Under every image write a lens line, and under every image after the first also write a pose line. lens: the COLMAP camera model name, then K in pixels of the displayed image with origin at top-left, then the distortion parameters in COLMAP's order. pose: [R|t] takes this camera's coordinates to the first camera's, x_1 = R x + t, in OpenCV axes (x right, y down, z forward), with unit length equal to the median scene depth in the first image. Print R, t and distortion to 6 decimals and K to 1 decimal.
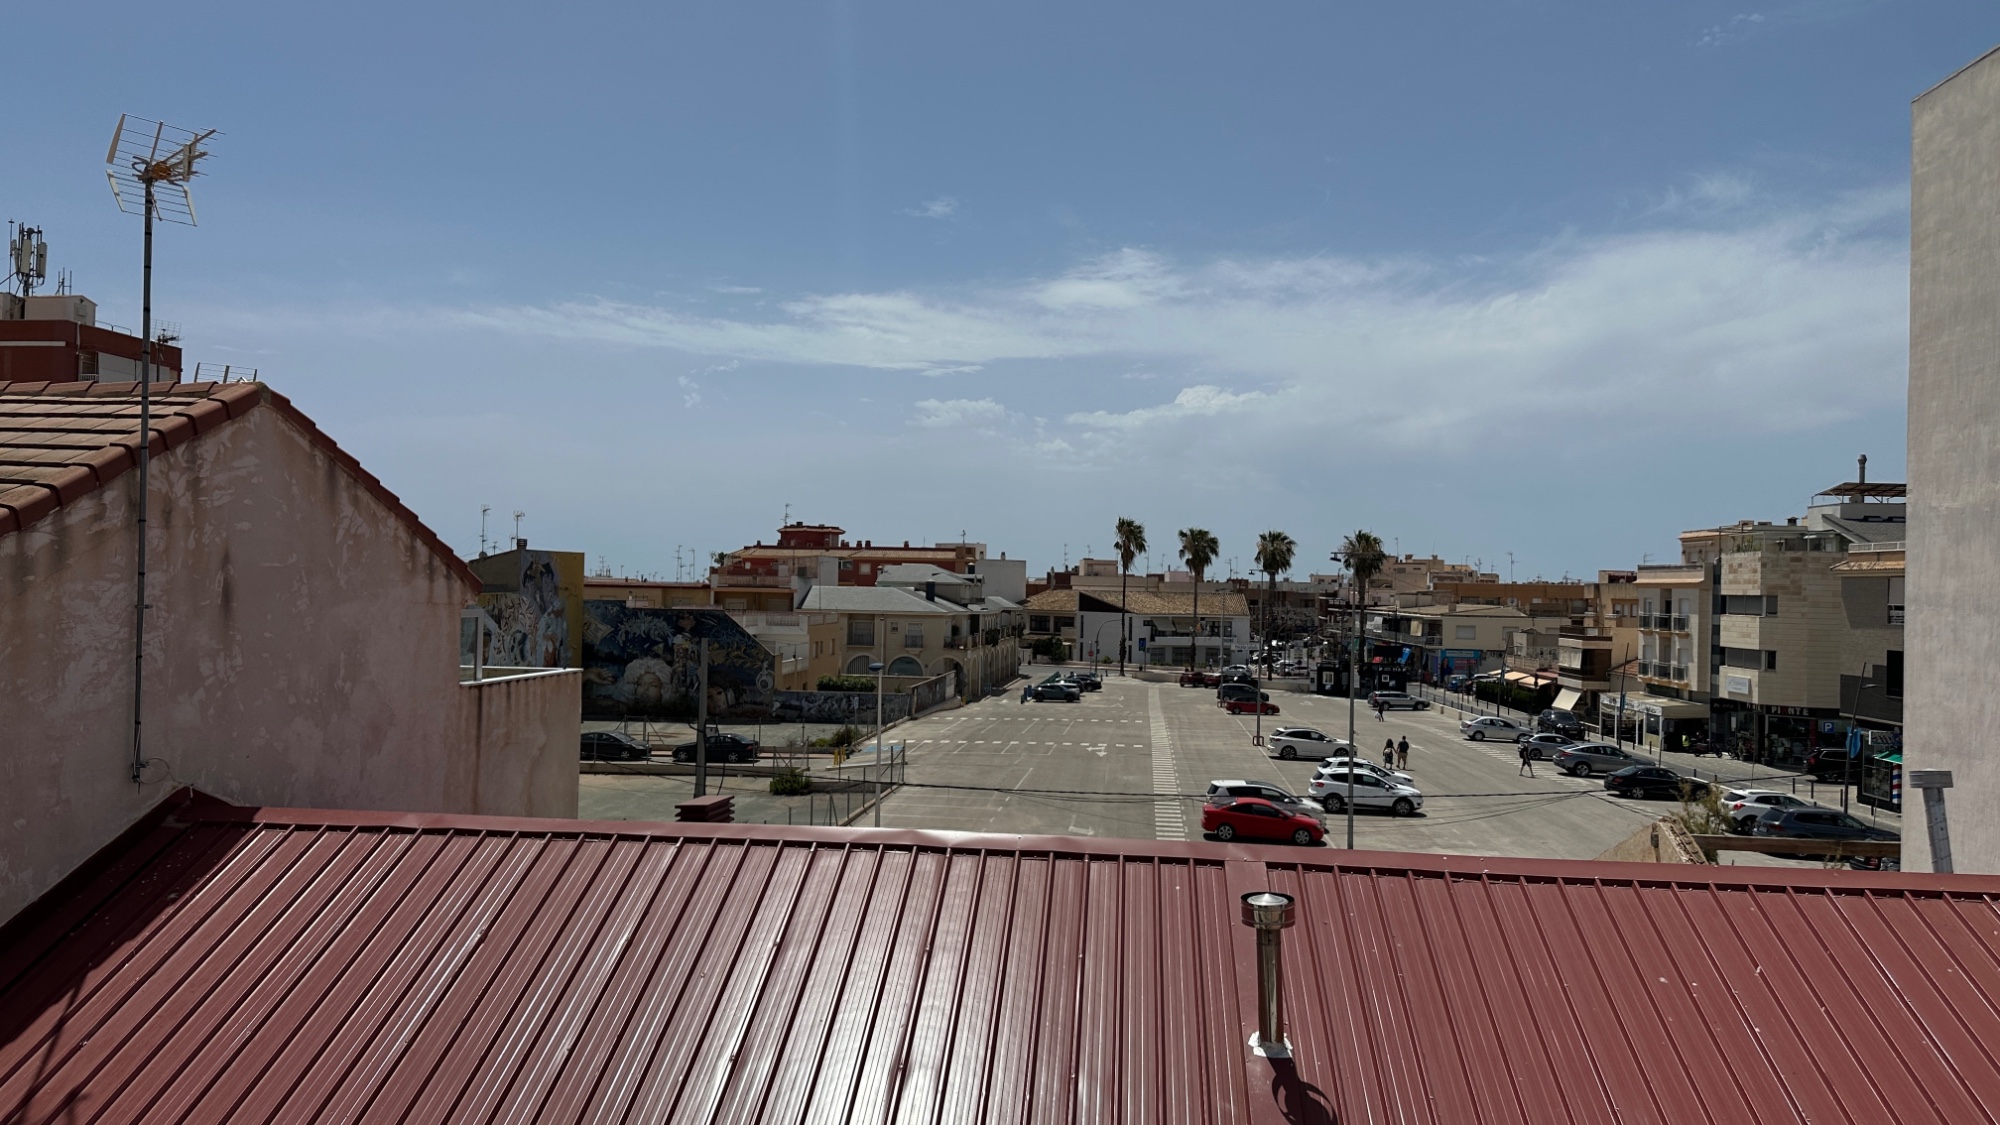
lens RADIAL K [[1352.9, 0, 1002.2], [0, 1352.9, 564.8], [0, 0, 1]] dist [0.002659, 0.001087]
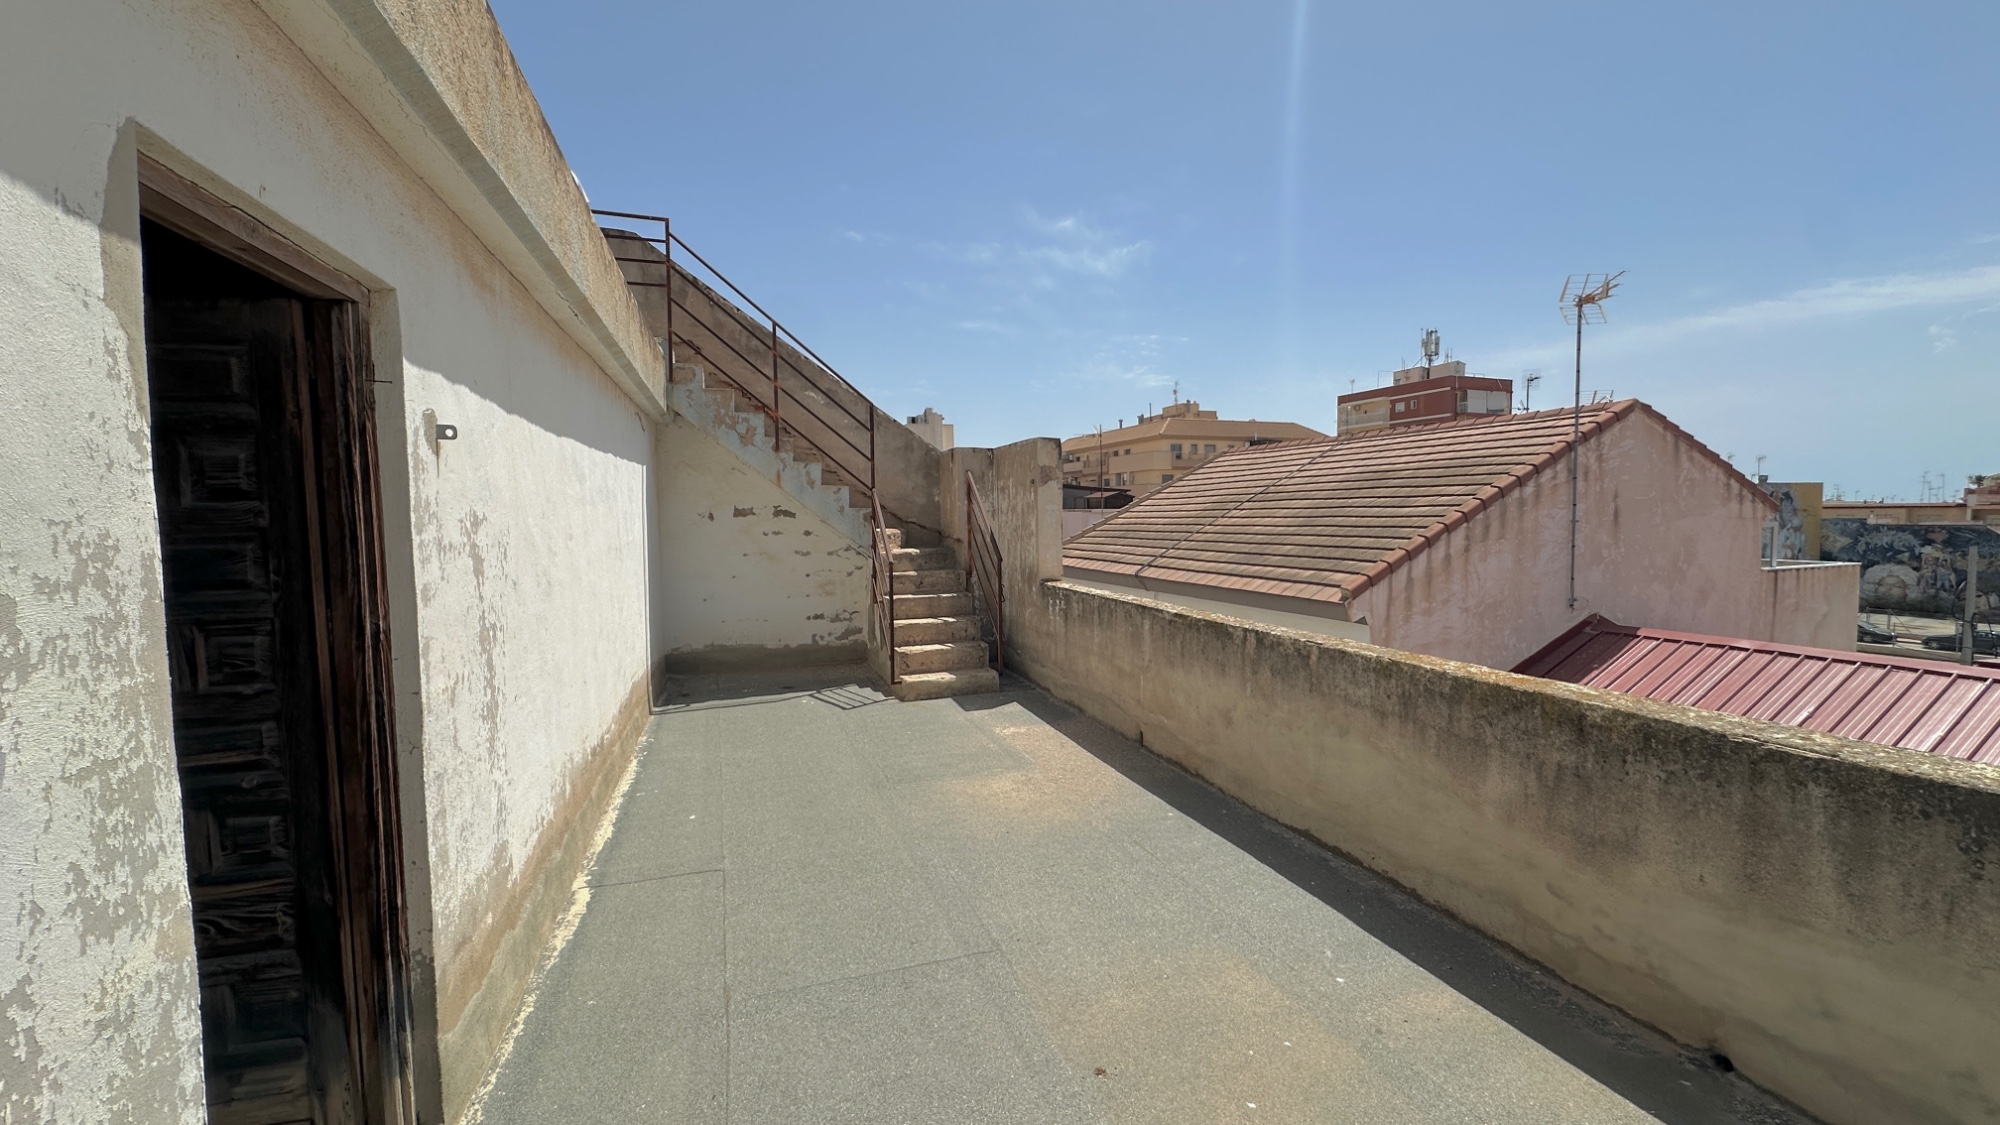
lens RADIAL K [[794.9, 0, 1007.8], [0, 794.9, 557.5], [0, 0, 1]] dist [-0.000968, 0.000515]
pose [[0.468488, 0.022213, -0.883191, 0.009159], [0.036880, 0.998321, 0.044671, 0.000928], [0.882700, -0.053500, 0.466882, -0.245675]]
